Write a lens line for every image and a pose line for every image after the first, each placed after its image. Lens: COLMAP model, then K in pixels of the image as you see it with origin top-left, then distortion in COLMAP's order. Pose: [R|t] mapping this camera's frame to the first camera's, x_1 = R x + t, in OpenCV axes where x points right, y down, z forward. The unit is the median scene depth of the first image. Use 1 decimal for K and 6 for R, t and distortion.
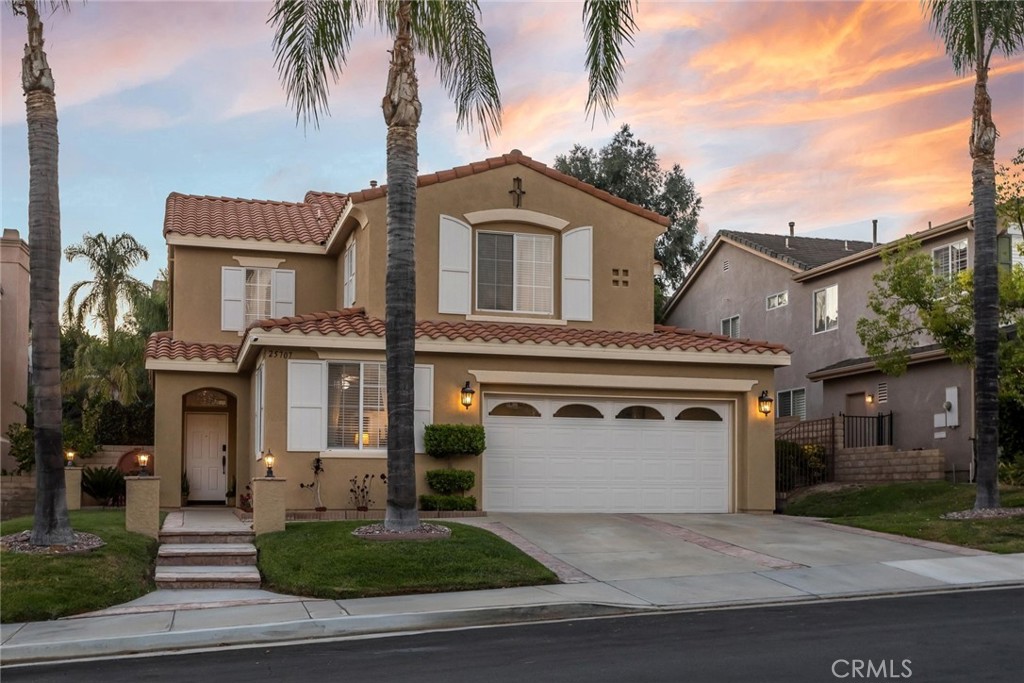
lens RADIAL K [[1158.1, 0, 512.0], [0, 1158.1, 341.5], [0, 0, 1]] dist [0.025805, 0.026098]
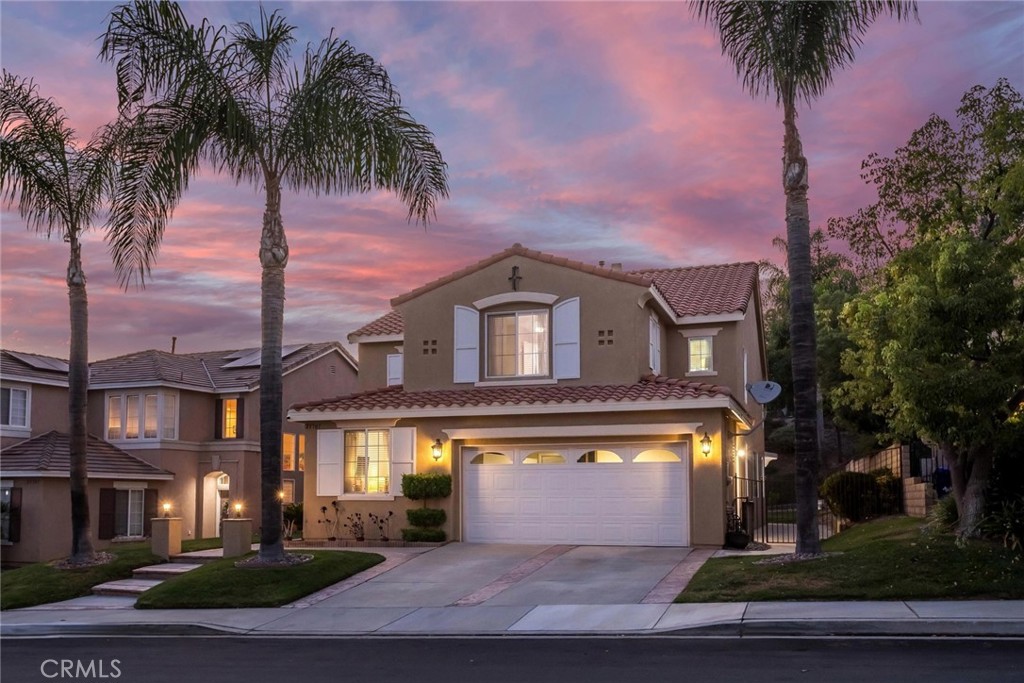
lens RADIAL K [[962.0, 0, 512.0], [0, 962.0, 341.5], [0, 0, 1]] dist [0.007877, 0.003221]
pose [[0.802225, -0.099696, -0.588638, 0.602594], [0.082098, 0.995014, -0.056635, -0.004948], [0.591350, -0.002892, 0.806410, 0.179134]]
